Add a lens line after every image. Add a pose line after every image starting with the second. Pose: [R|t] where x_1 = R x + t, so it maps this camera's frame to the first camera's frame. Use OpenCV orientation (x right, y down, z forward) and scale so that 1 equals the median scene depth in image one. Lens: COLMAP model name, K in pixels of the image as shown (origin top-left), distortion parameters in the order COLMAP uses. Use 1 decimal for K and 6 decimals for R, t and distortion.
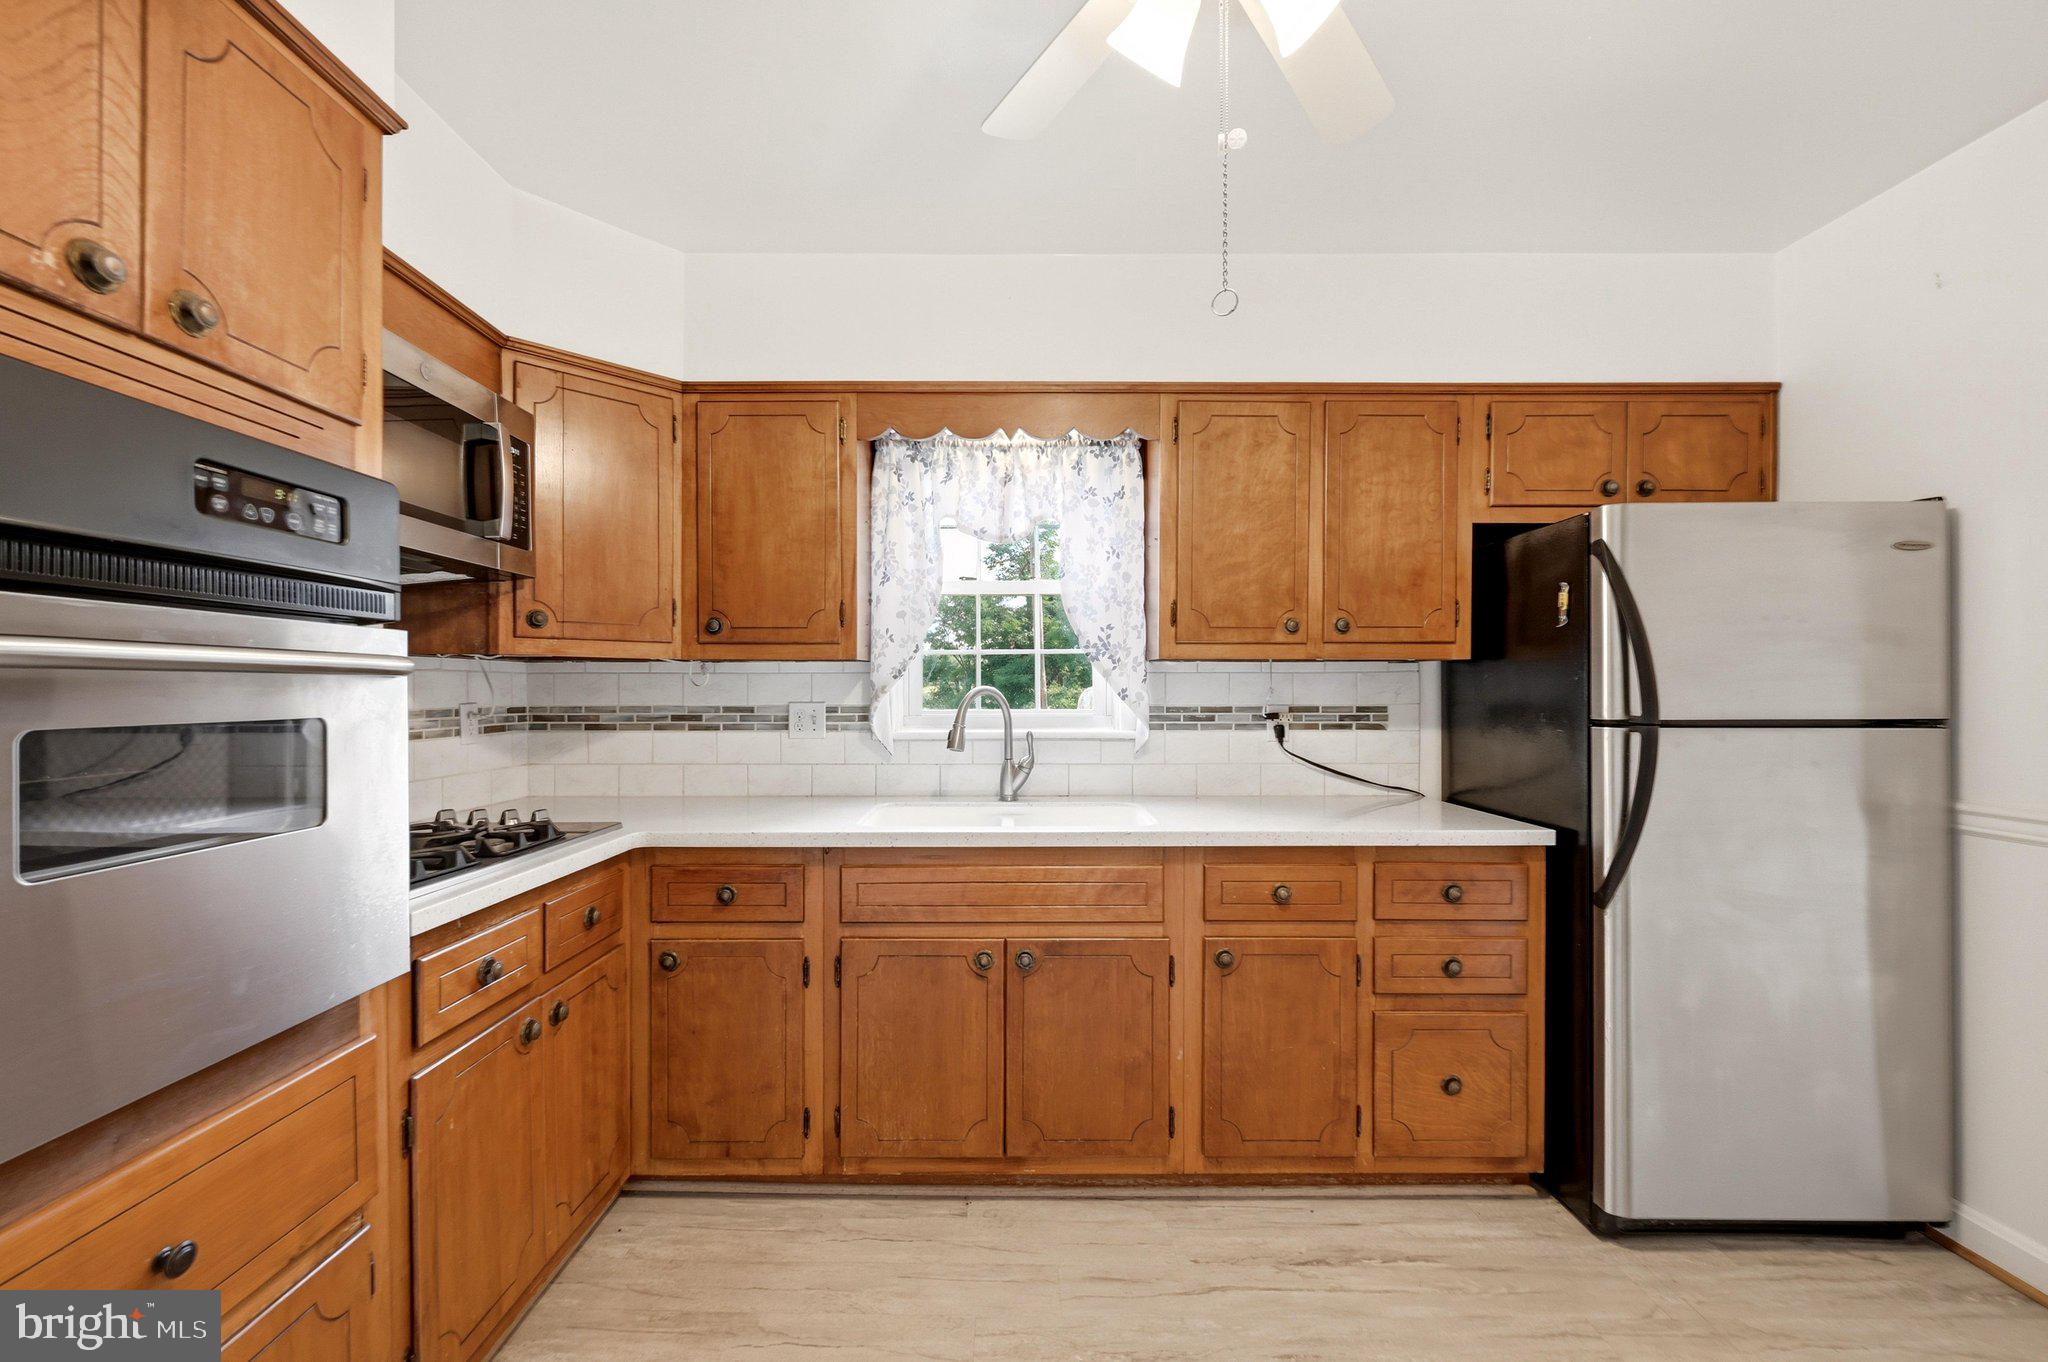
lens RADIAL K [[813.6, 0, 1028.4], [0, 813.6, 689.8], [0, 0, 1]] dist [-0.001598, 0.000078]
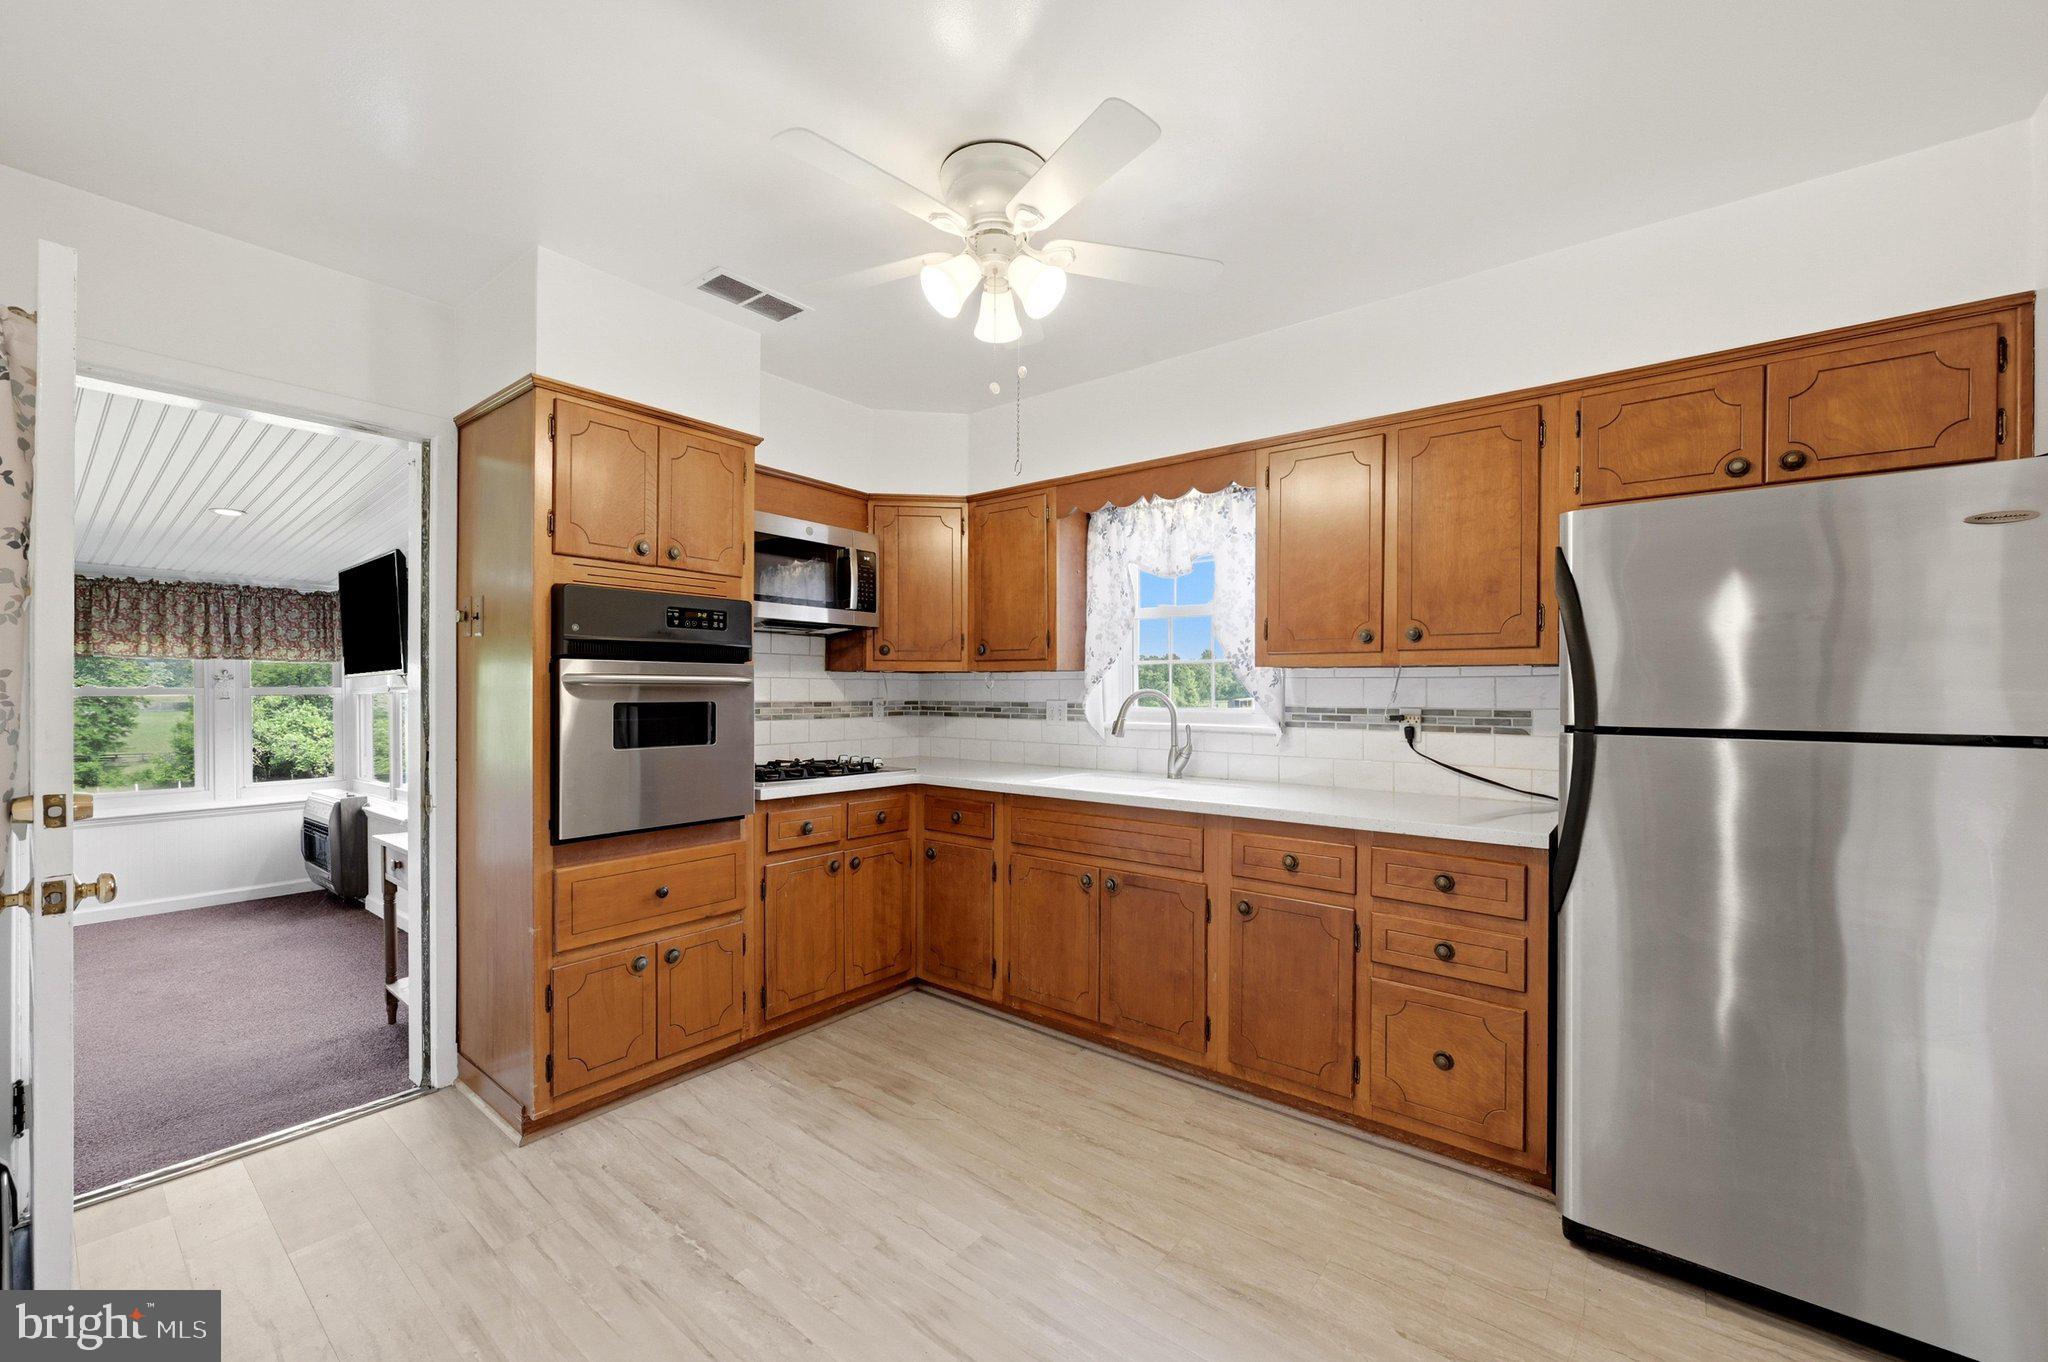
lens RADIAL K [[819.7, 0, 1031.8], [0, 819.7, 685.9], [0, 0, 1]] dist [-0.002294, -0.000505]
pose [[0.784656, 0.000967, -0.619930, 0.748281], [-0.004679, 0.999980, -0.004362, -0.003823], [0.619914, 0.006323, 0.784645, -0.191367]]
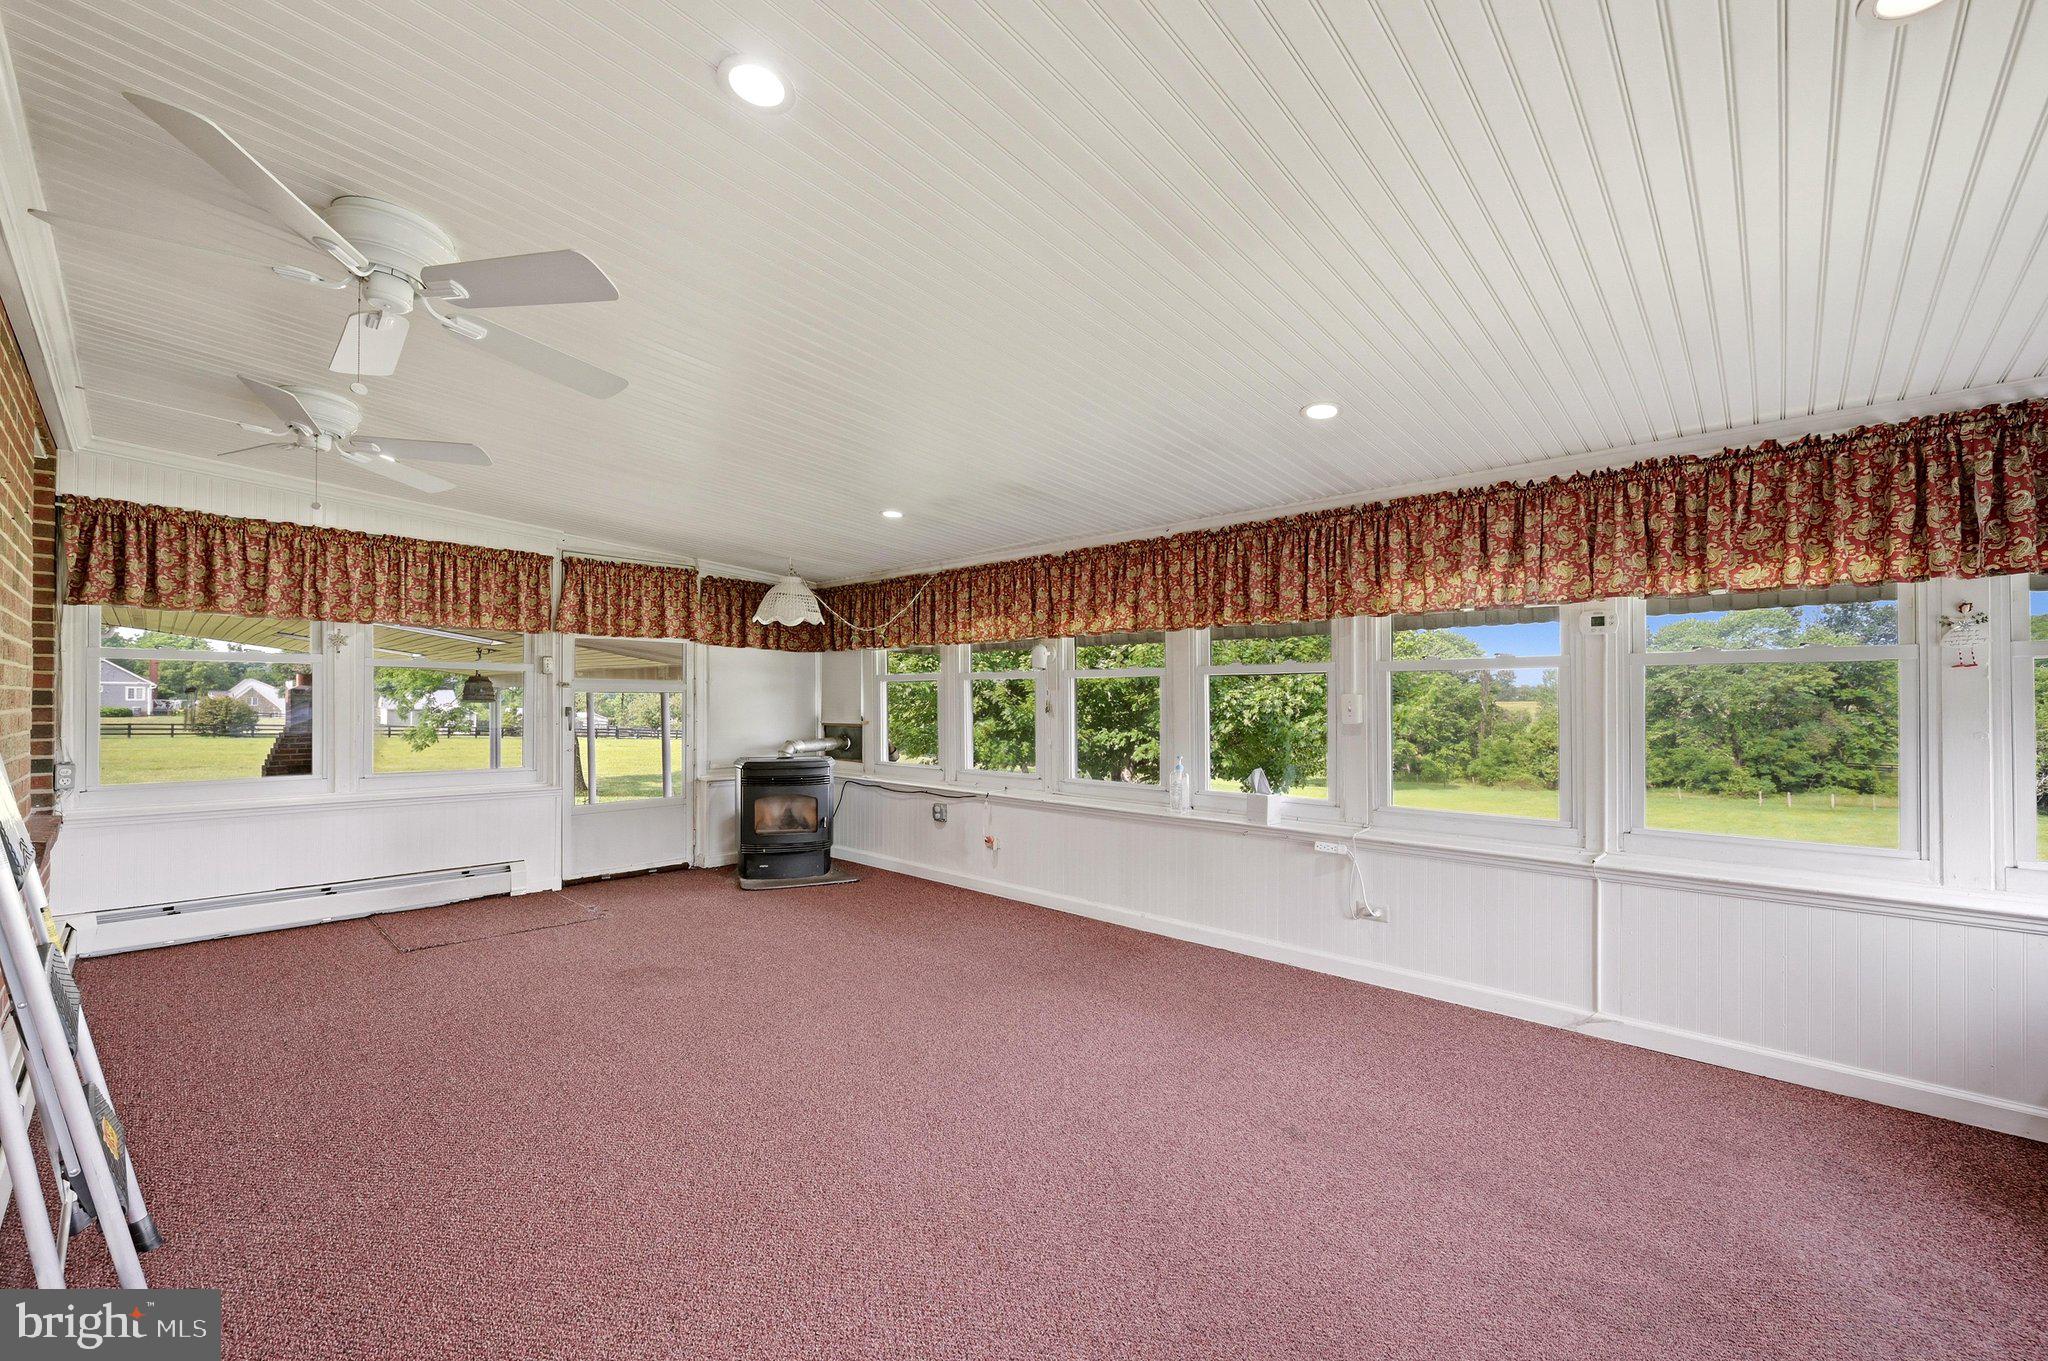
lens RADIAL K [[815.6, 0, 1022.1], [0, 815.6, 692.6], [0, 0, 1]] dist [0.000770, 0.000153]
pose [[-0.687559, -0.003902, -0.726118, -1.038339], [-0.004751, 0.999988, -0.000875, 0.081399], [0.726113, 0.002848, -0.687569, 0.073255]]
